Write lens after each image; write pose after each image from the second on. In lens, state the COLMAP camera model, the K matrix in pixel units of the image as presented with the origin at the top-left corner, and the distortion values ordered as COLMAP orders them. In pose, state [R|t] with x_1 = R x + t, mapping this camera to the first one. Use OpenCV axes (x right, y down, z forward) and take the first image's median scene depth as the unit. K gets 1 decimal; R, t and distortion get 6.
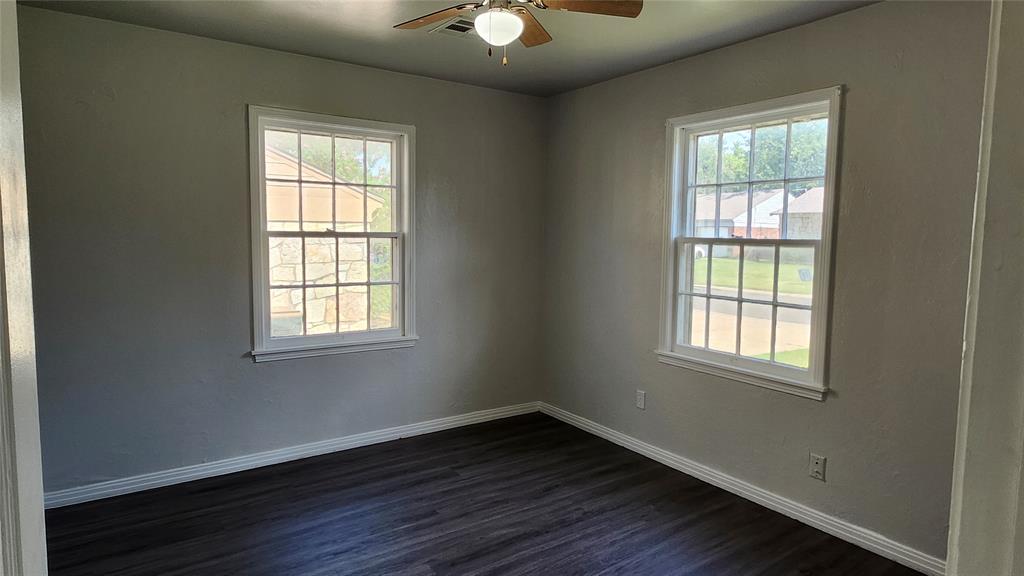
lens RADIAL K [[584.0, 0, 529.5], [0, 584.0, 272.6], [0, 0, 1]] dist [0.002131, 0.001233]
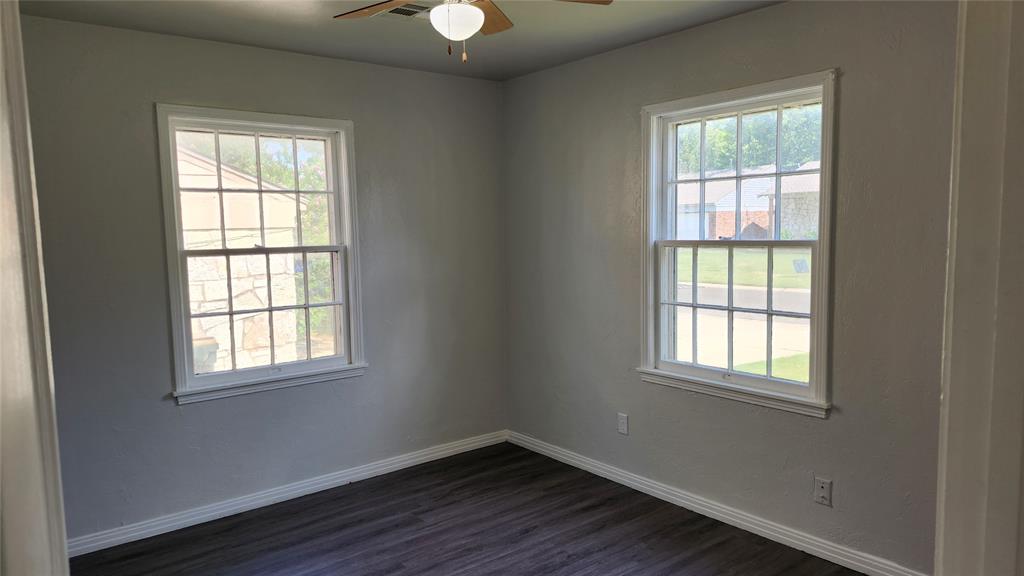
lens RADIAL K [[693.0, 0, 512.3], [0, 693.0, 282.8], [0, 0, 1]] dist [0.099356, -0.121540]
pose [[0.997962, -0.038745, 0.050695, -0.025384], [0.038040, 0.999167, 0.014806, -0.021073], [-0.051227, -0.012847, 0.998604, -0.051859]]
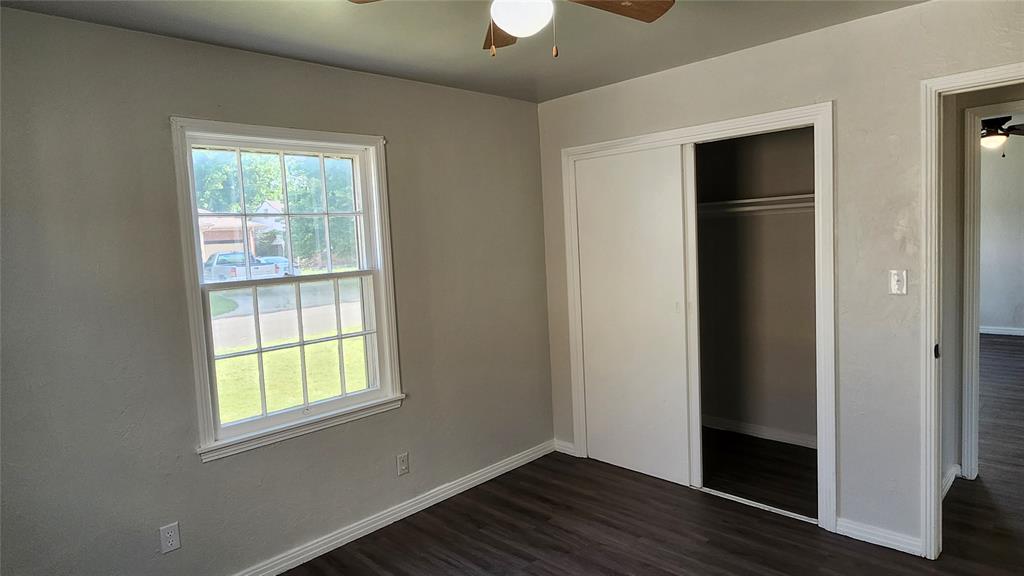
lens RADIAL K [[612.3, 0, 560.1], [0, 612.3, 290.4], [0, 0, 1]] dist [0.000294, 0.000103]
pose [[-0.215683, -0.079069, 0.973257, -0.622912], [0.125996, 0.986130, 0.108037, -0.084266], [-0.968301, 0.145929, -0.202729, 0.770164]]
